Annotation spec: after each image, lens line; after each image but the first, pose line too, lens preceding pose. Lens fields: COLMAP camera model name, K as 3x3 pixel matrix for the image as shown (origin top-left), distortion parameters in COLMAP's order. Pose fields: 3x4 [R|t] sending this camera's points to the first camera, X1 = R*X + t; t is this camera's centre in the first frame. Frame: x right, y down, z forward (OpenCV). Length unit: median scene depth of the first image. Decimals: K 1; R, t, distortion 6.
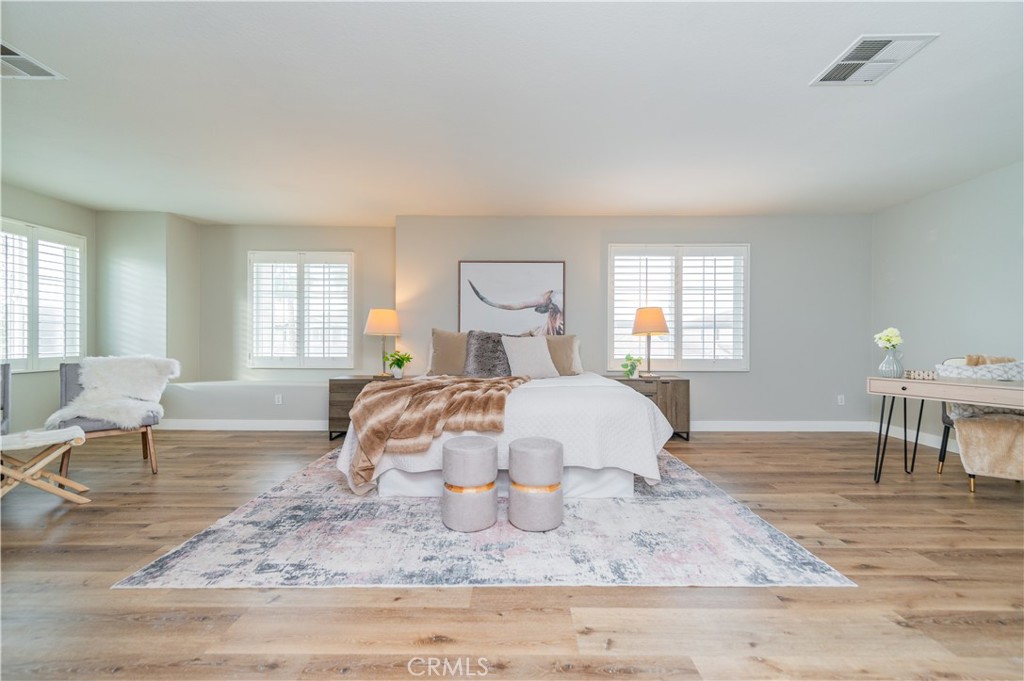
lens RADIAL K [[399.7, 0, 512.4], [0, 399.7, 339.3], [0, 0, 1]] dist [0.009637, -0.003099]
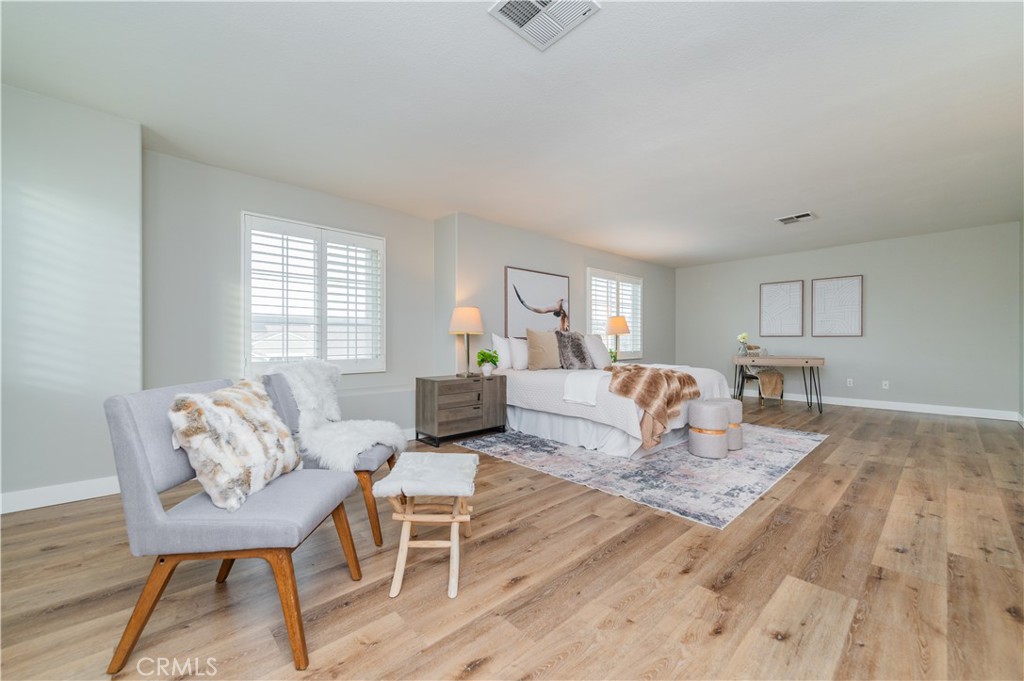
lens RADIAL K [[399.7, 0, 511.8], [0, 399.7, 340.4], [0, 0, 1]] dist [0.009637, -0.003099]
pose [[0.735137, -0.003310, 0.677911, -0.891021], [-0.002785, 0.999965, 0.007903, -0.002220], [-0.677913, -0.007698, 0.735102, 0.189828]]
